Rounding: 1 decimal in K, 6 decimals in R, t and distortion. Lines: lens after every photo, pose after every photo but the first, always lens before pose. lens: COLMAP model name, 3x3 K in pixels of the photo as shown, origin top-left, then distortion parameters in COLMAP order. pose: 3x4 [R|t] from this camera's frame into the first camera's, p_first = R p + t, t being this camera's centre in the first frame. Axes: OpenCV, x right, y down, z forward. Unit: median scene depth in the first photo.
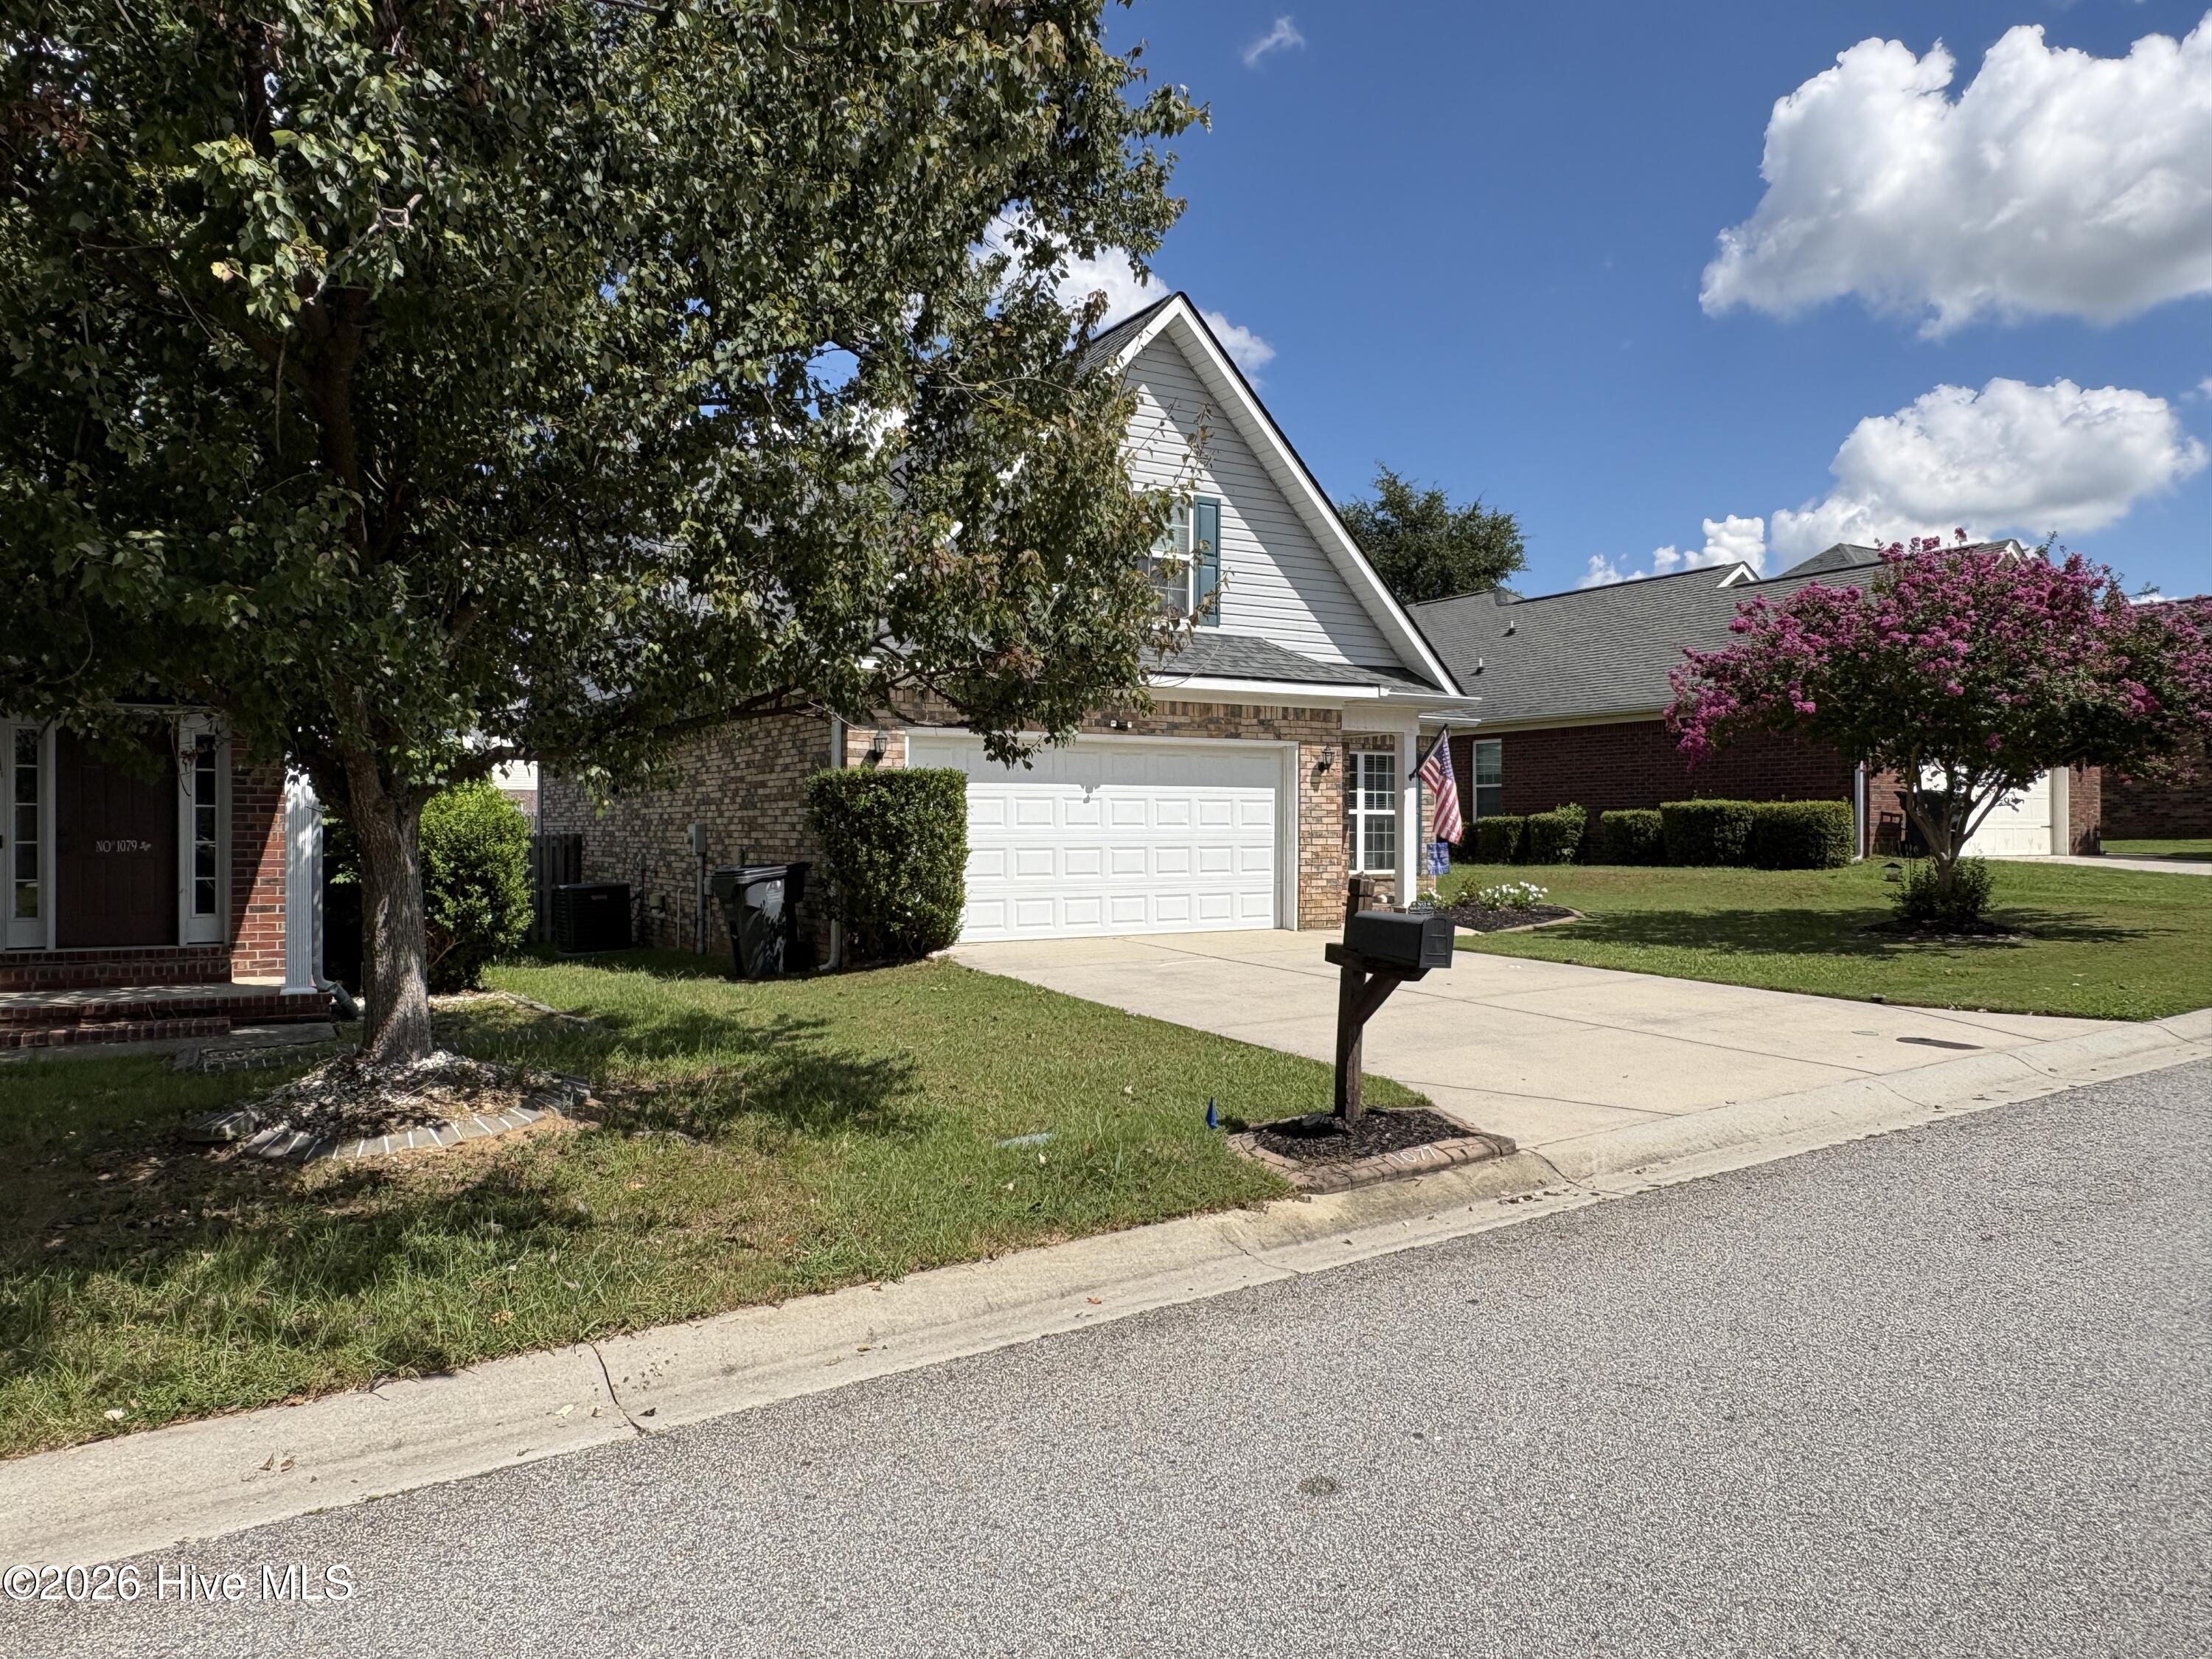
lens RADIAL K [[1467.0, 0, 1106.0], [0, 1467.0, 829.5], [0, 0, 1]] dist [-0.006164, 0.000679]
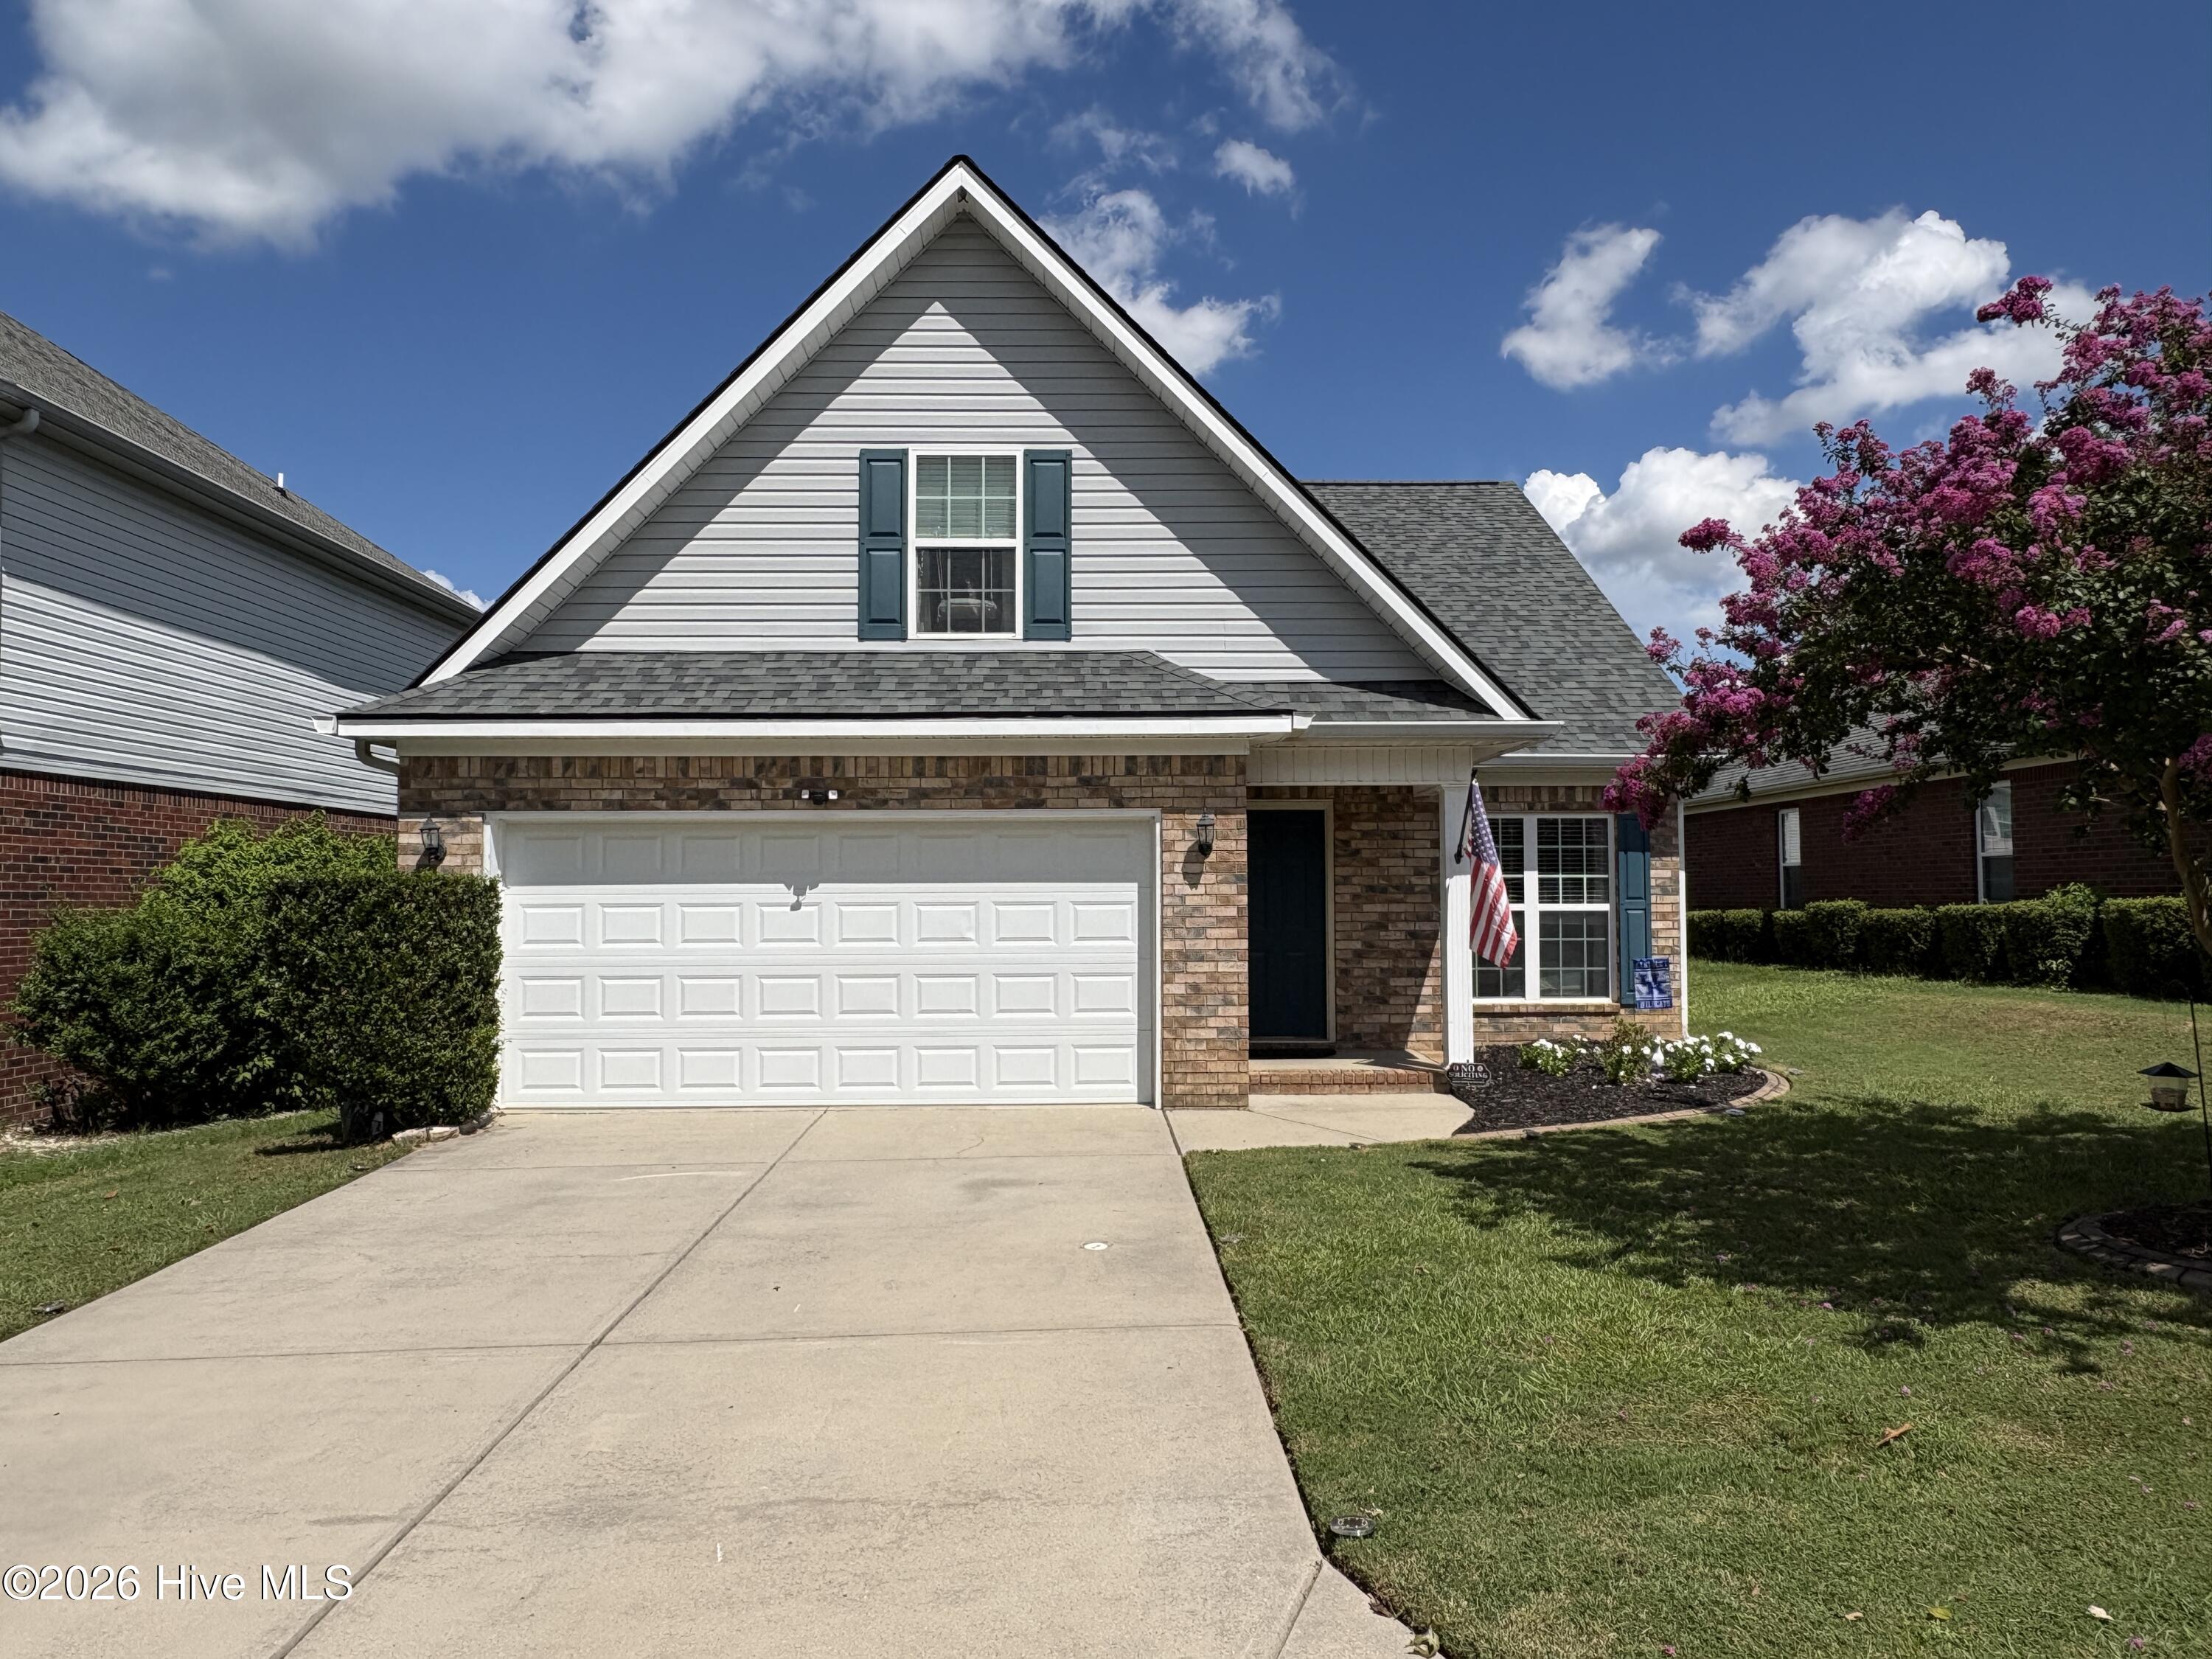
lens RADIAL K [[1480.8, 0, 1113.2], [0, 1480.8, 830.2], [0, 0, 1]] dist [-0.003195, 0.005252]
pose [[0.869375, -0.026009, -0.493467, 0.432182], [0.004175, 0.998965, -0.045296, -0.022015], [0.494134, 0.037319, 0.868584, 0.438507]]
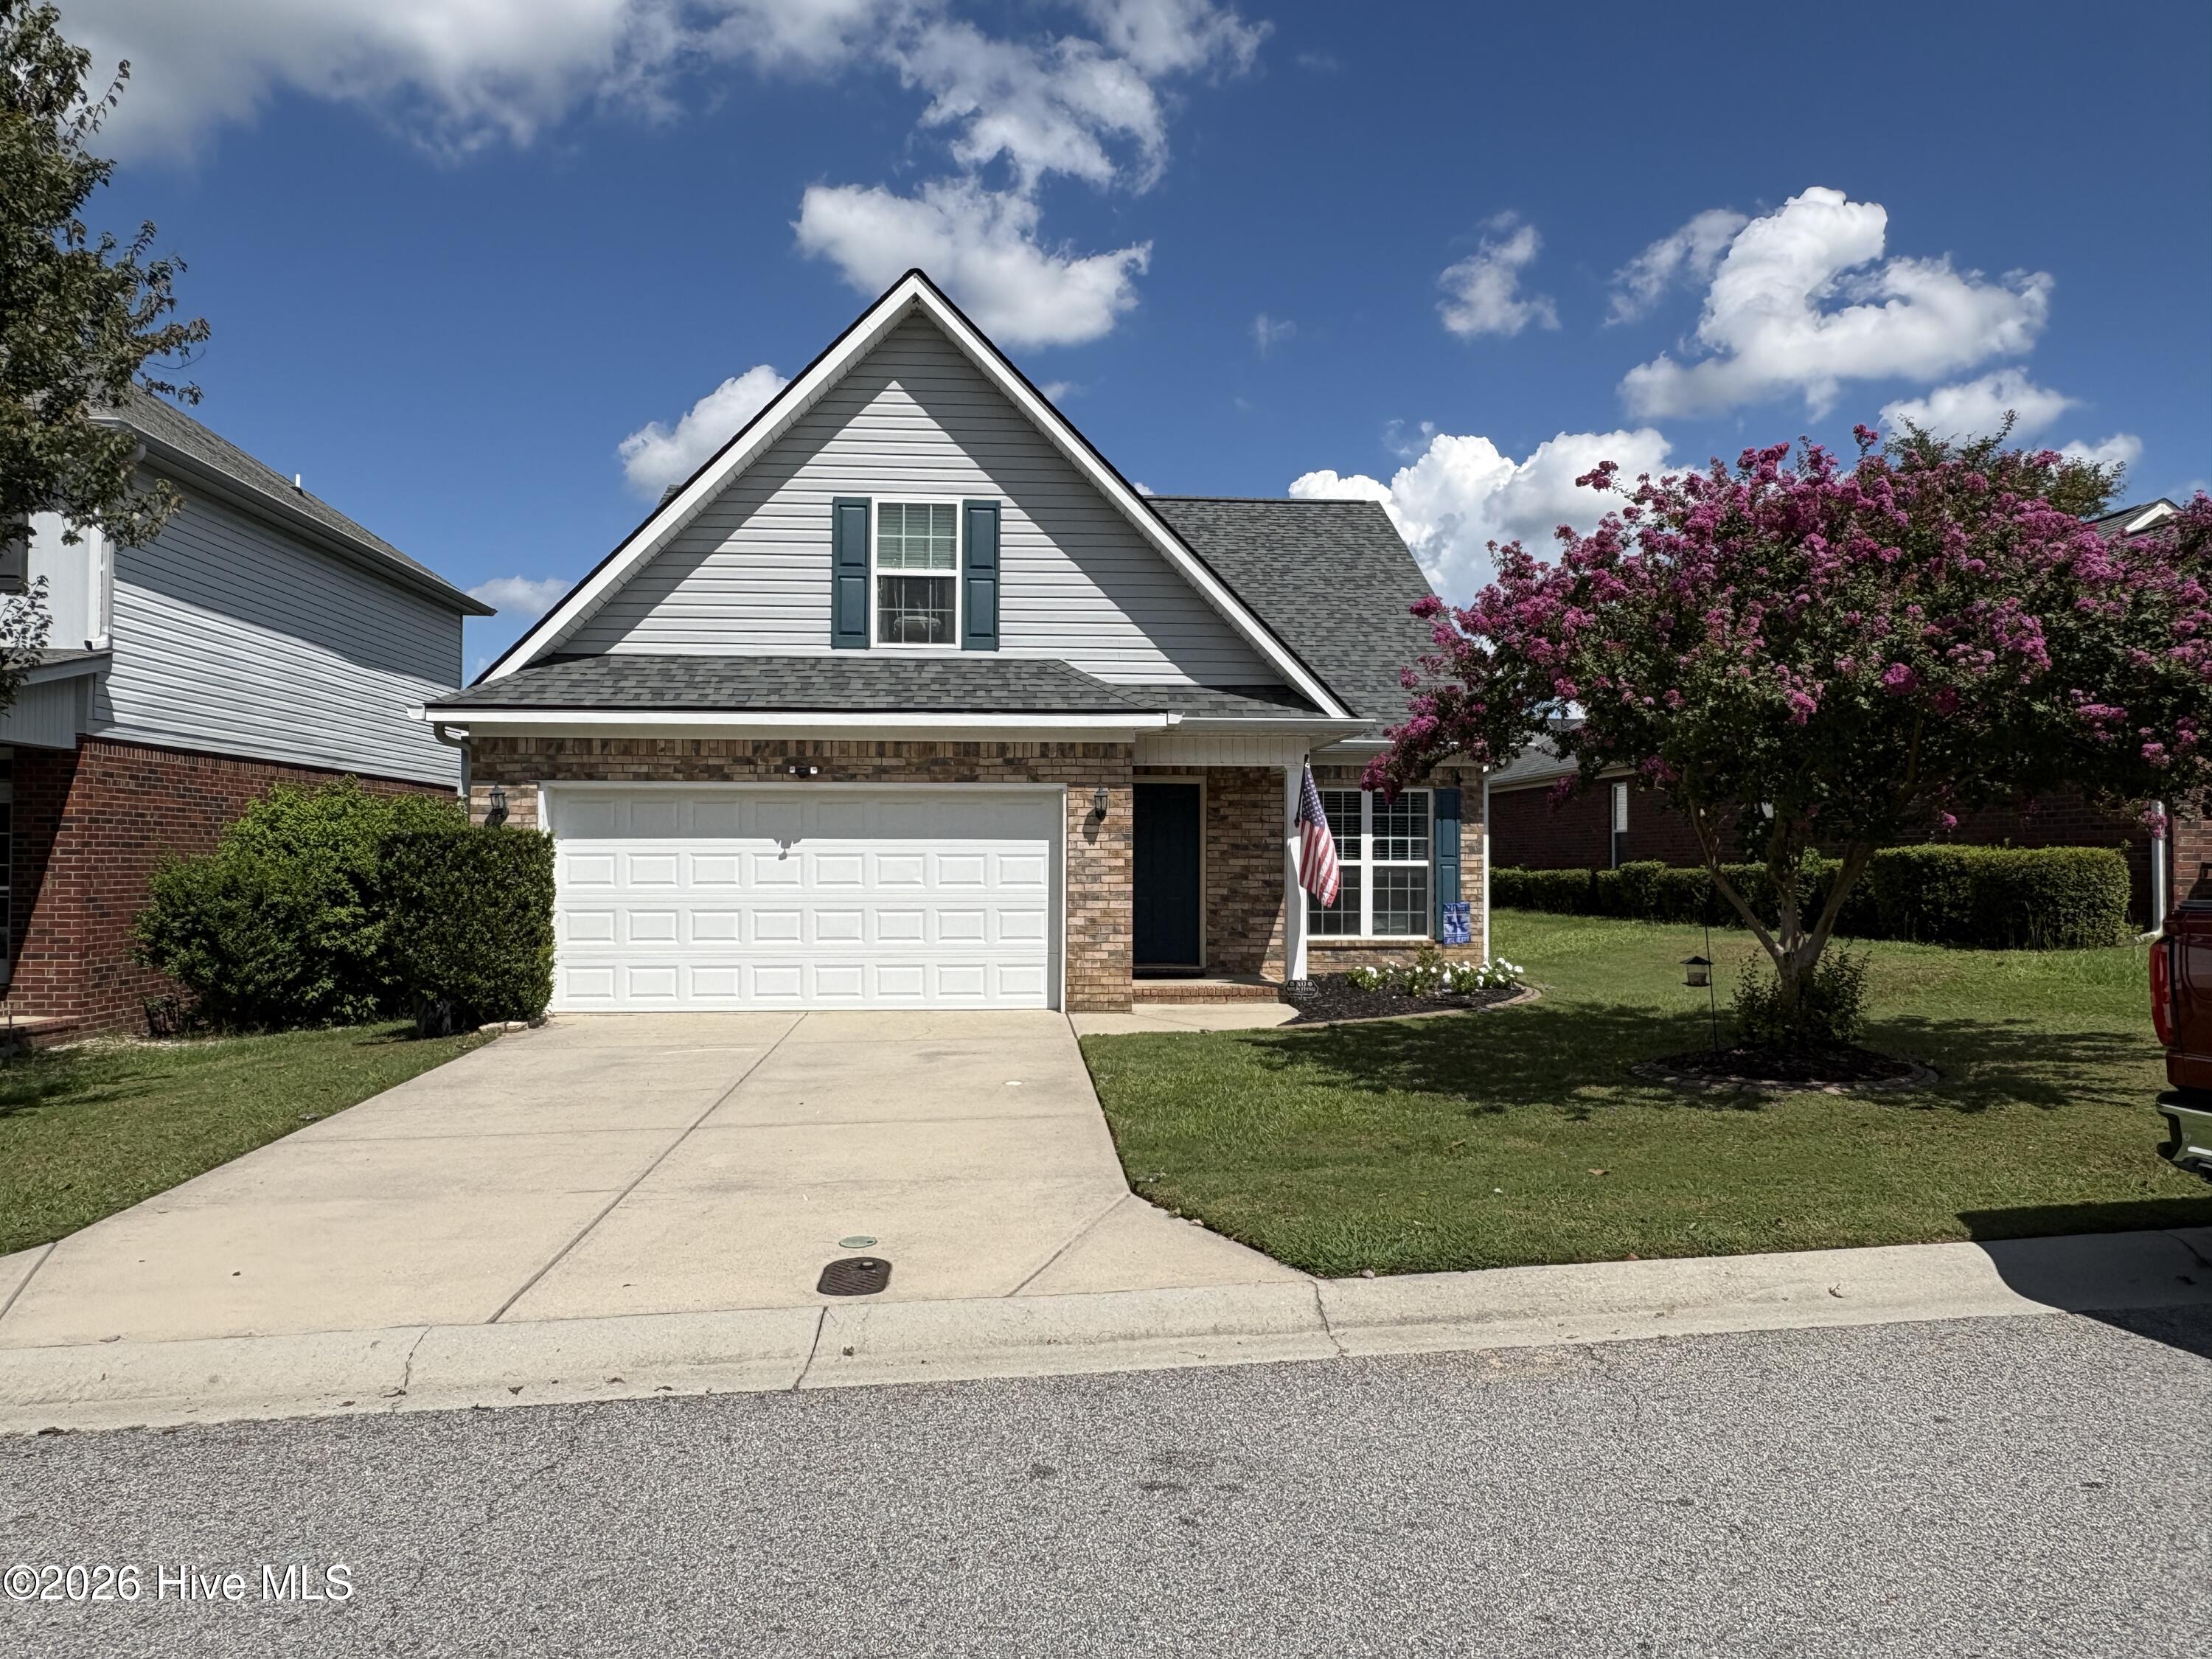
lens RADIAL K [[1475.4, 0, 1118.5], [0, 1475.4, 824.9], [0, 0, 1]] dist [0.001911, 0.001225]
pose [[0.895246, -0.008556, -0.445490, 0.531353], [-0.002340, 0.999712, -0.023904, -0.016939], [0.445566, 0.022442, 0.894968, 0.272473]]
